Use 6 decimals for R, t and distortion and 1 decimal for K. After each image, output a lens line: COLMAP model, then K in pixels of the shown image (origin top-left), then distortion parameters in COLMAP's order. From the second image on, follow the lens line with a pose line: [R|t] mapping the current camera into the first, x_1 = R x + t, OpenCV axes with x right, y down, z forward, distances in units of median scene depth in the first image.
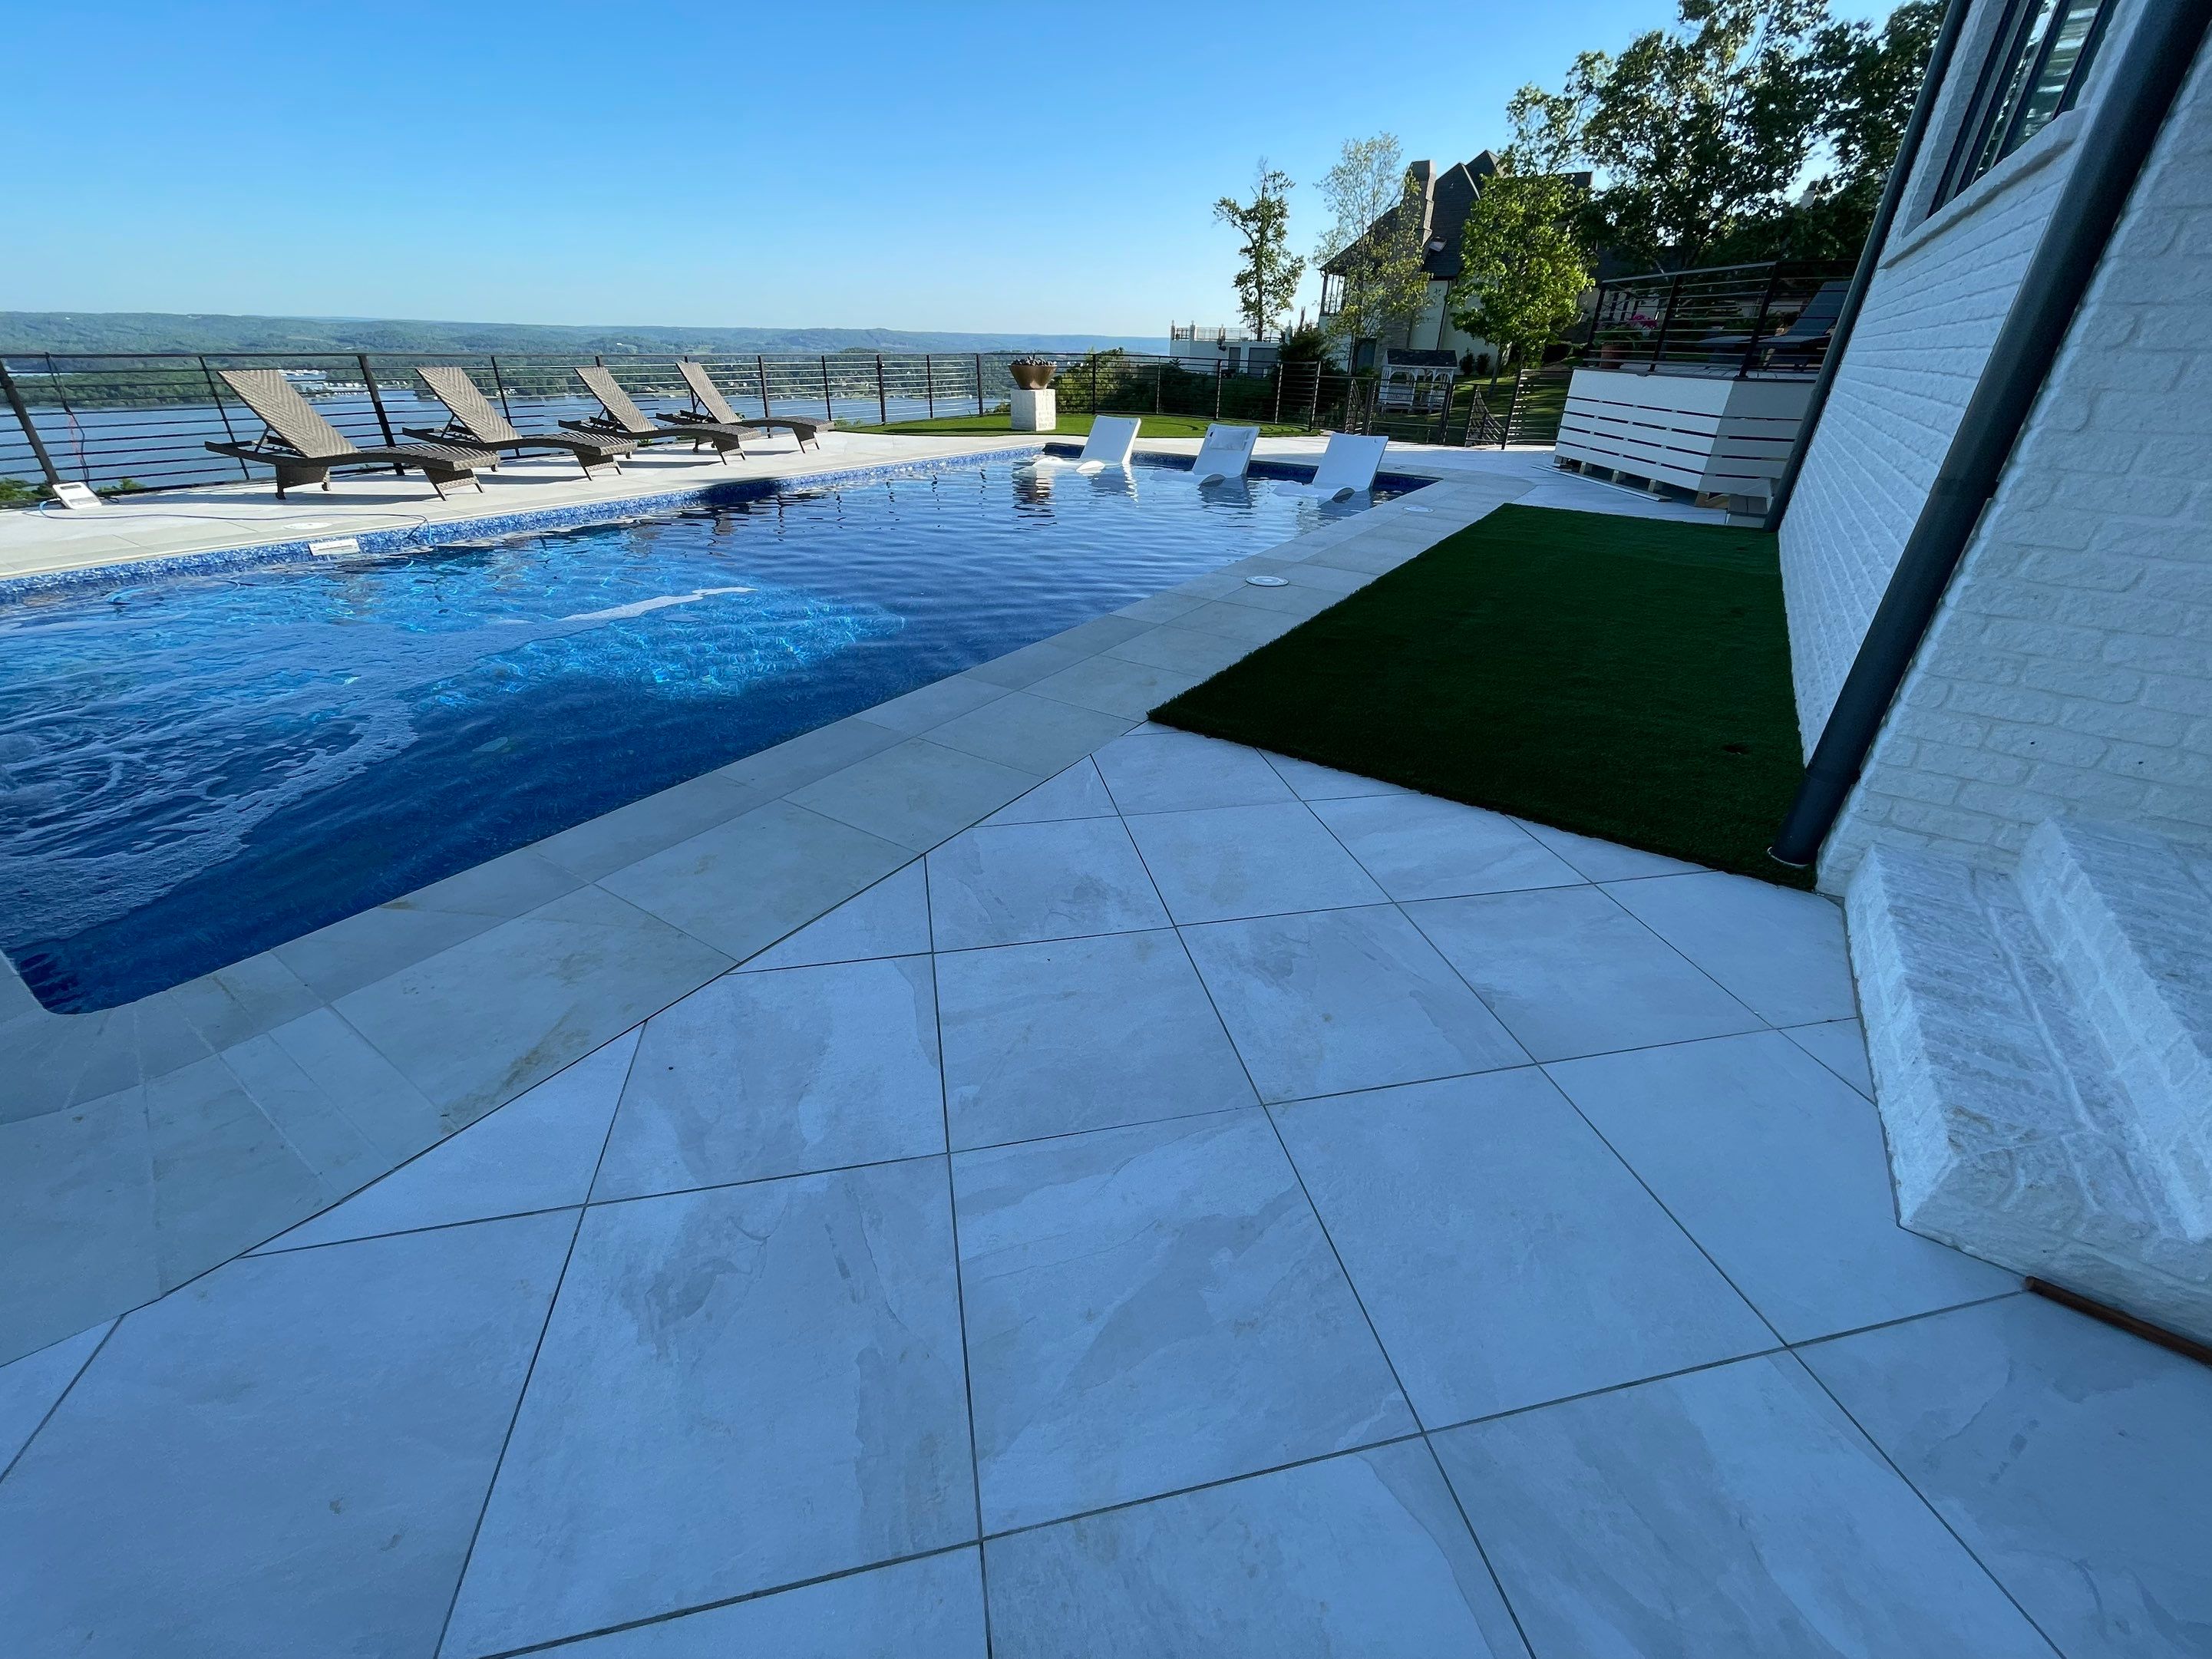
lens RADIAL K [[890.9, 0, 1101.7], [0, 890.9, 823.9], [0, 0, 1]] dist [-0.008879, 0.006258]
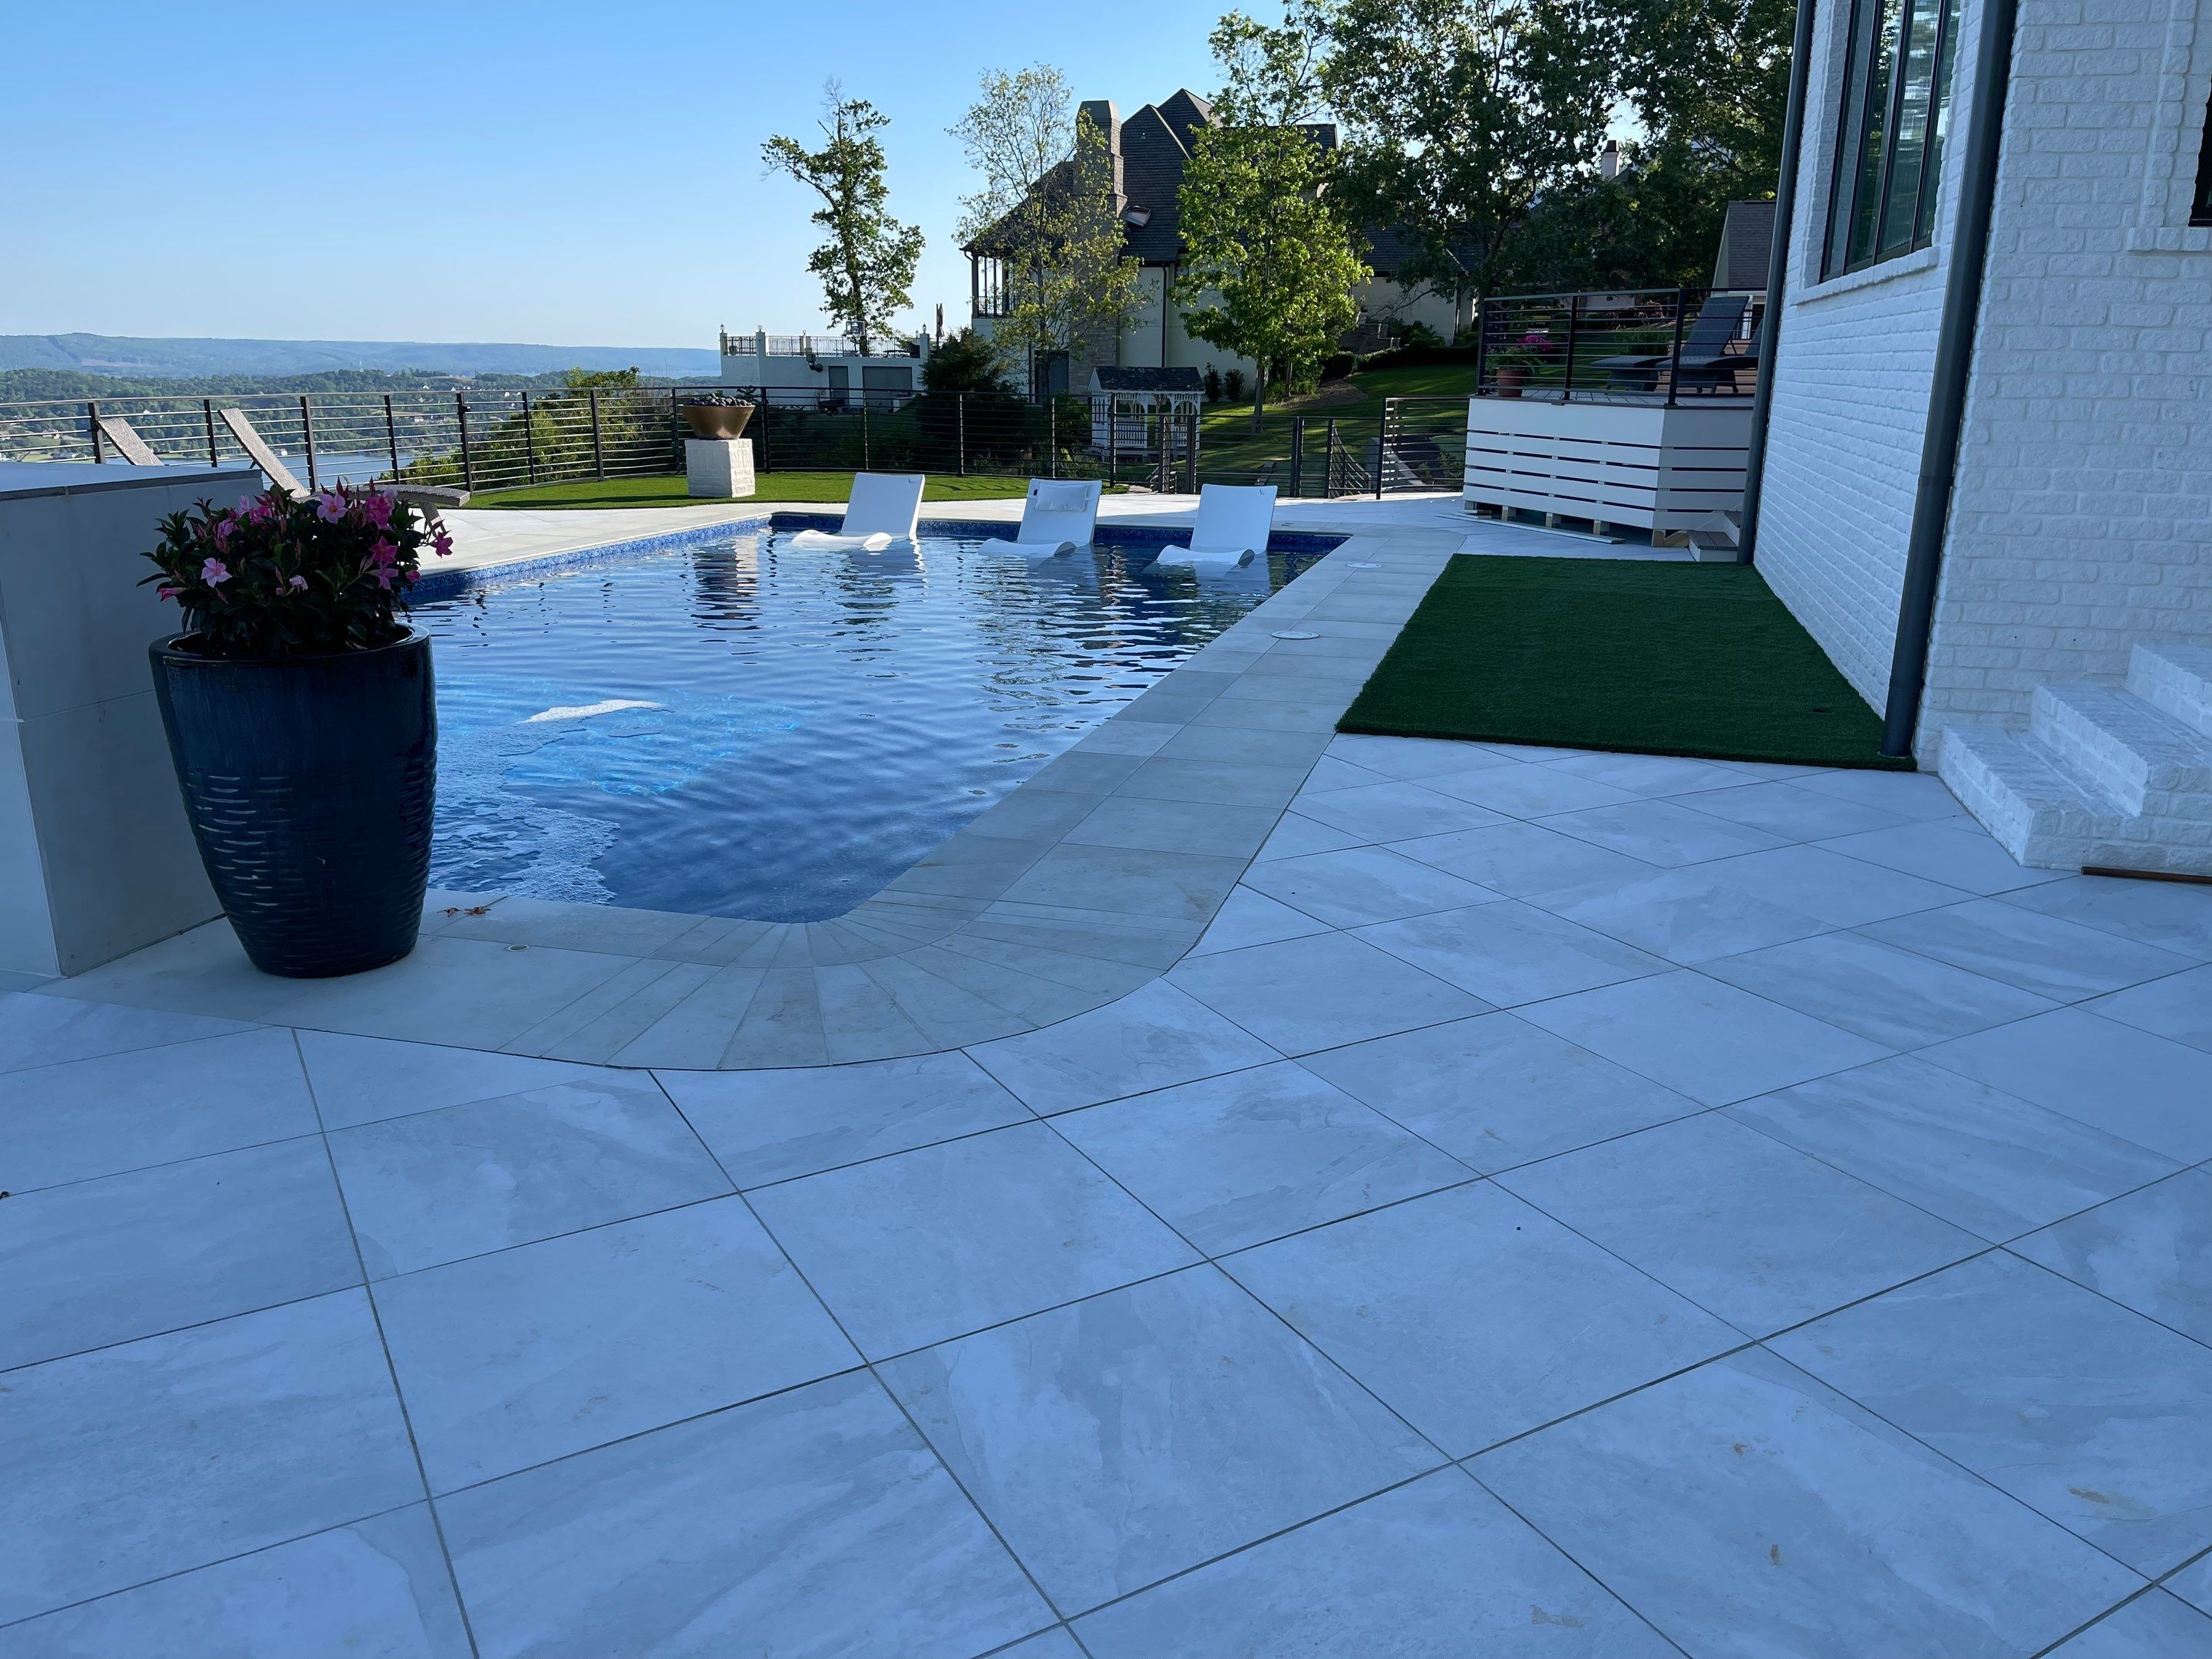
lens RADIAL K [[1672.0, 0, 1120.0], [0, 1672.0, 826.7], [0, 0, 1]] dist [0.068061, -0.087463]
pose [[0.949145, -0.093684, 0.300577, -0.231192], [0.157703, 0.967769, -0.196351, 0.097836], [-0.272494, 0.233768, 0.933327, -0.213813]]
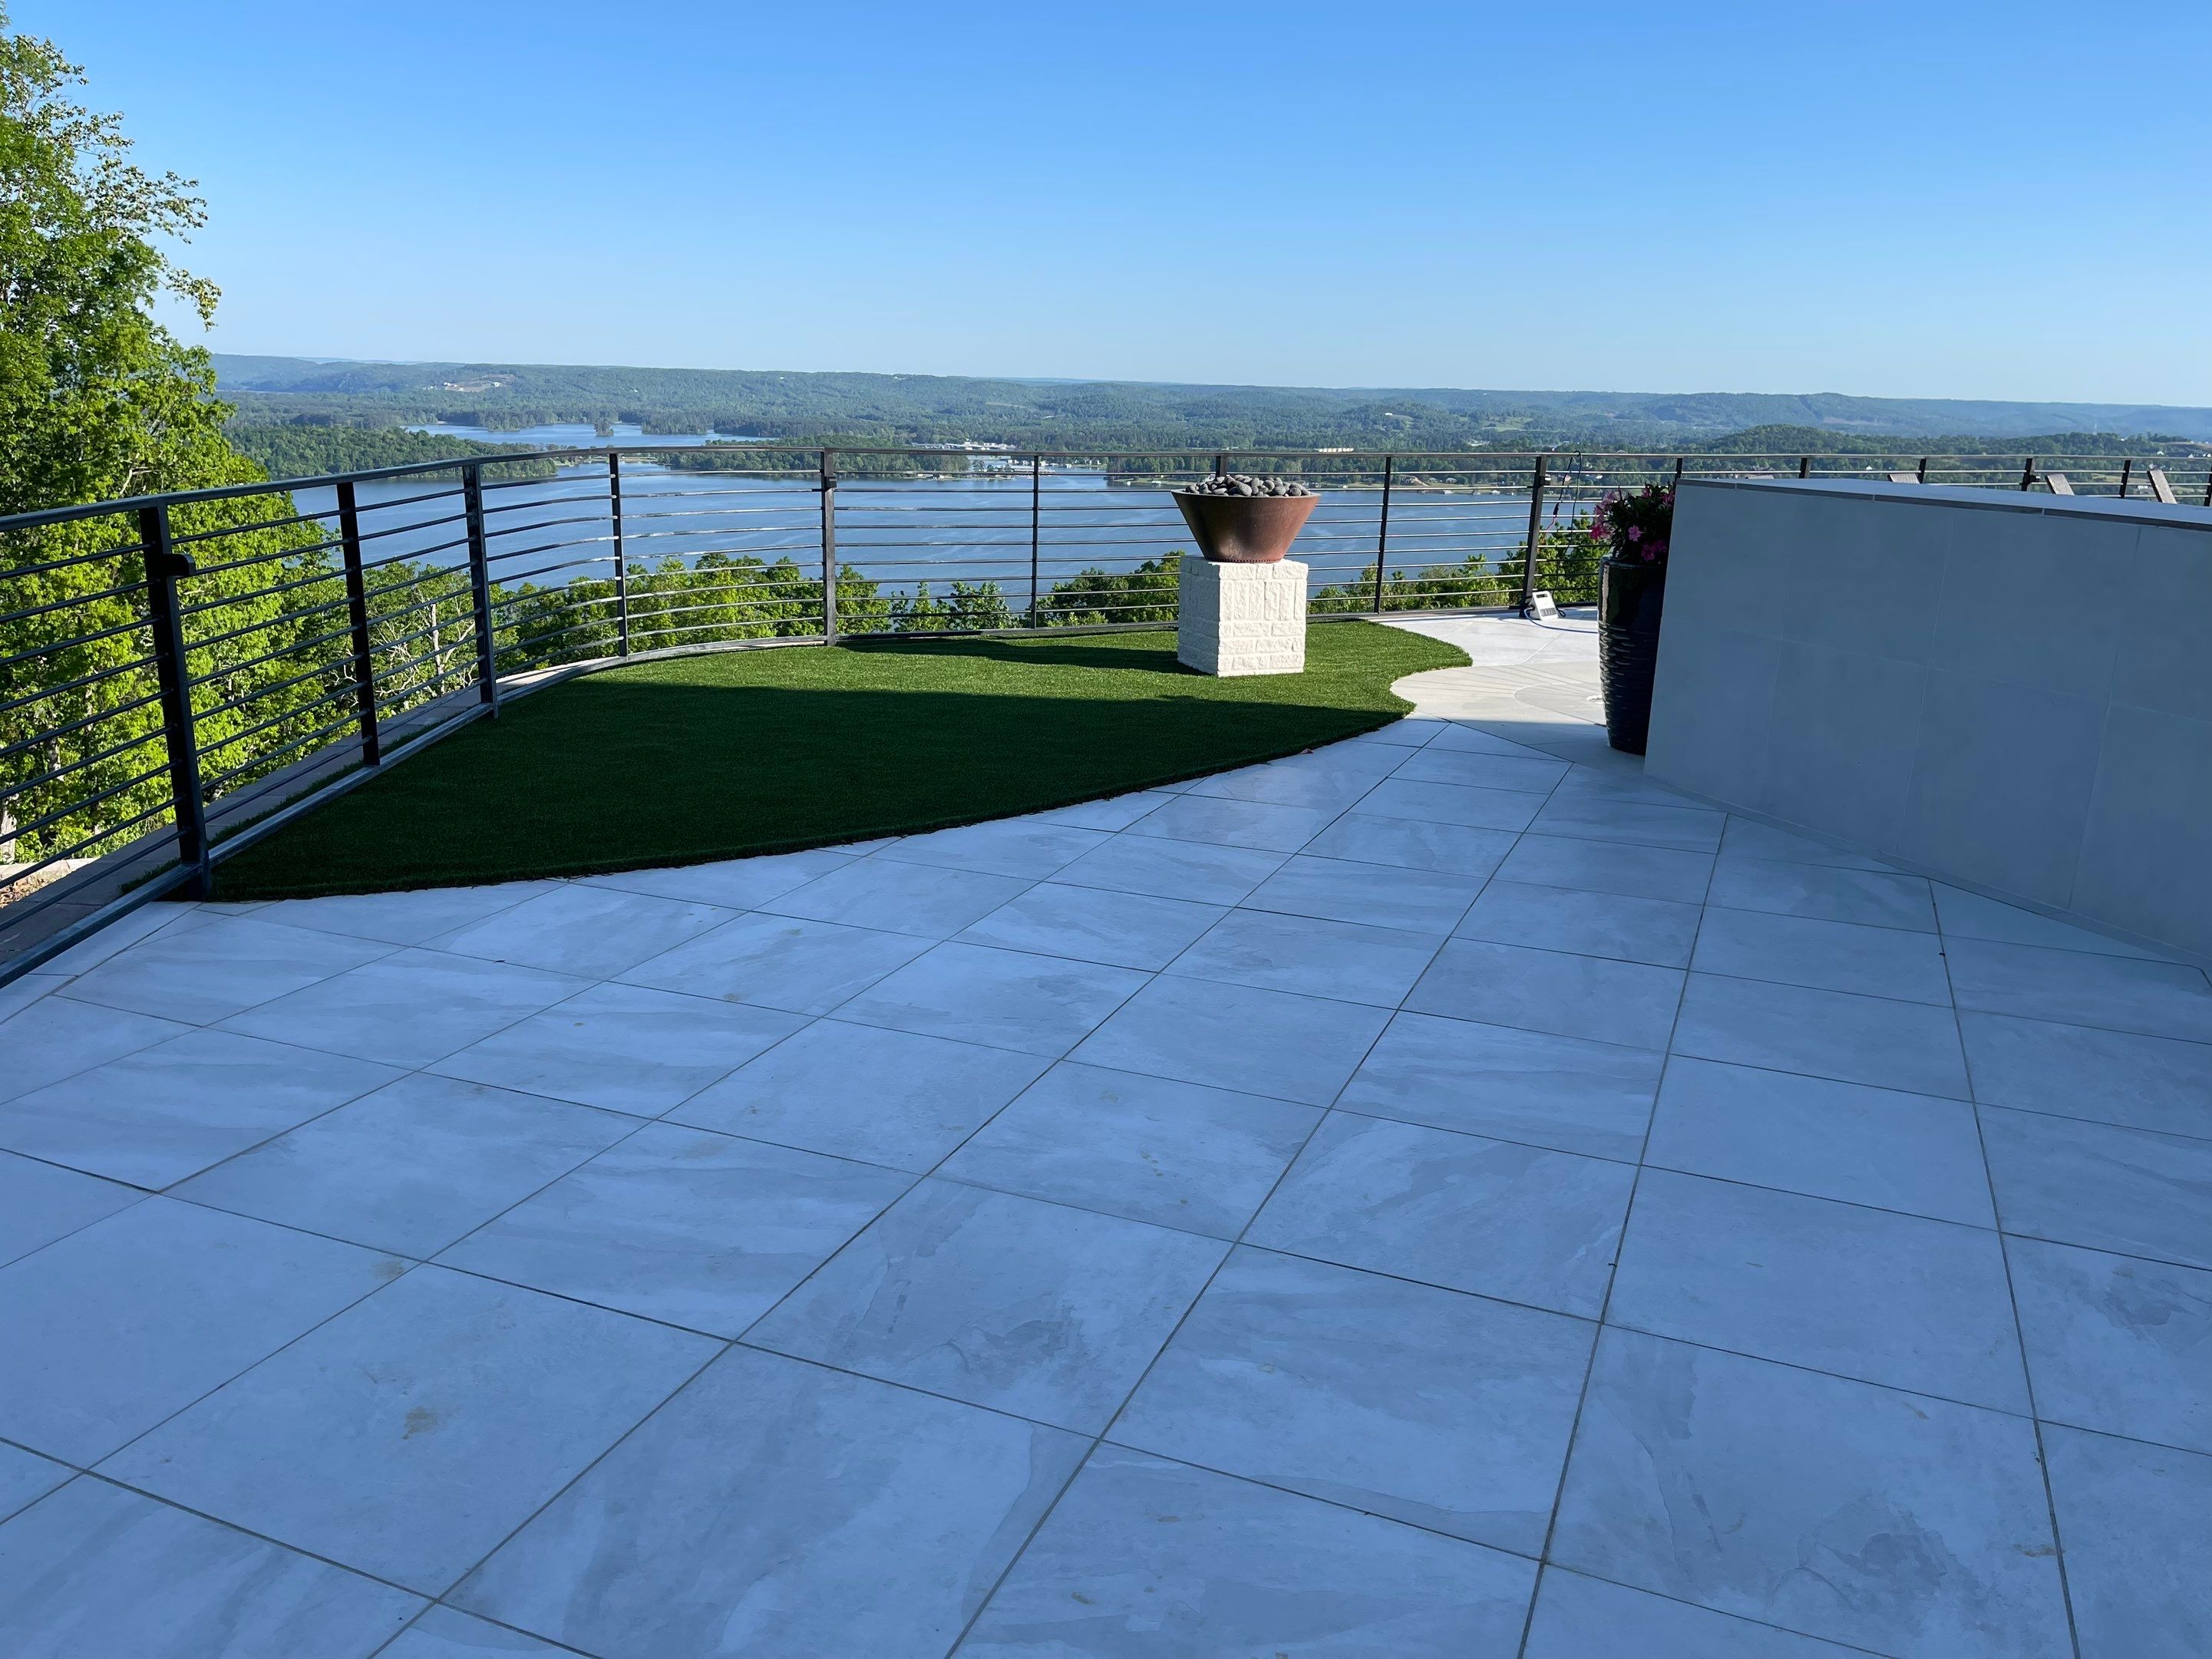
lens RADIAL K [[1672.0, 0, 1120.0], [0, 1672.0, 826.7], [0, 0, 1]] dist [0.068061, -0.087463]
pose [[0.826722, 0.144976, -0.543611, -0.345321], [-0.278302, 0.945116, -0.171186, 0.127767], [0.488957, 0.292811, 0.821695, -0.267463]]
